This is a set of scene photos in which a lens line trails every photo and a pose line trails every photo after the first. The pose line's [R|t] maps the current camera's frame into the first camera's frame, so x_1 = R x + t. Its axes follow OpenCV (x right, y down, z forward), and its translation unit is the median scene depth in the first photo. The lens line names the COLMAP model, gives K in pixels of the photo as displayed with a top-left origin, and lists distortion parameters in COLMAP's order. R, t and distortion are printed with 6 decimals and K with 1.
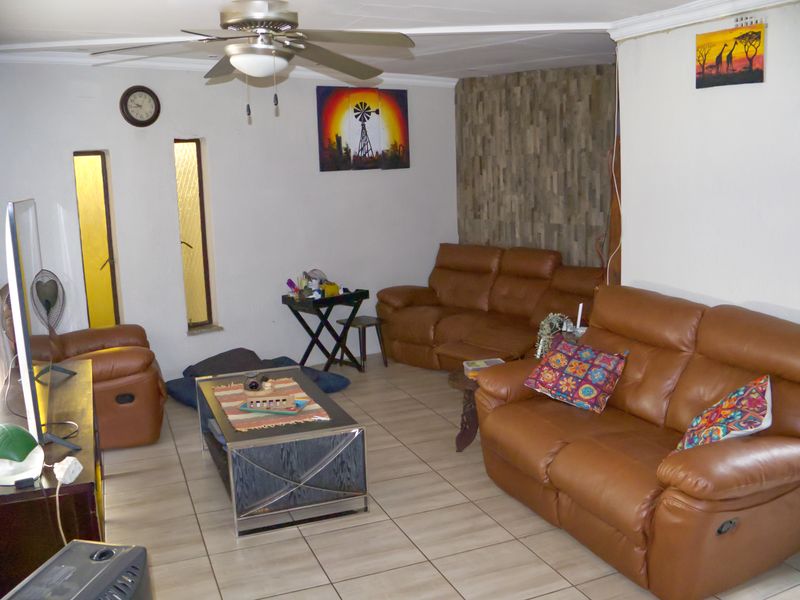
lens RADIAL K [[756.7, 0, 400.0], [0, 756.7, 300.0], [0, 0, 1]] dist [-0.168833, 0.004452]
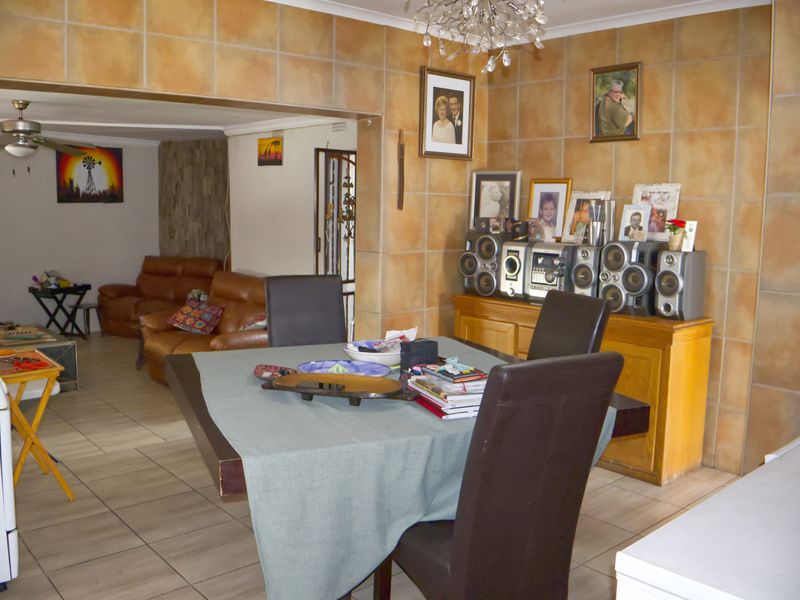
lens RADIAL K [[702.2, 0, 400.0], [0, 702.2, 300.0], [0, 0, 1]] dist [-0.233555, 0.232605]
pose [[0.936978, 0.000162, 0.349388, 0.061808], [0.012211, 0.999374, -0.033211, 0.066829], [-0.349175, 0.035385, 0.936389, -0.431291]]
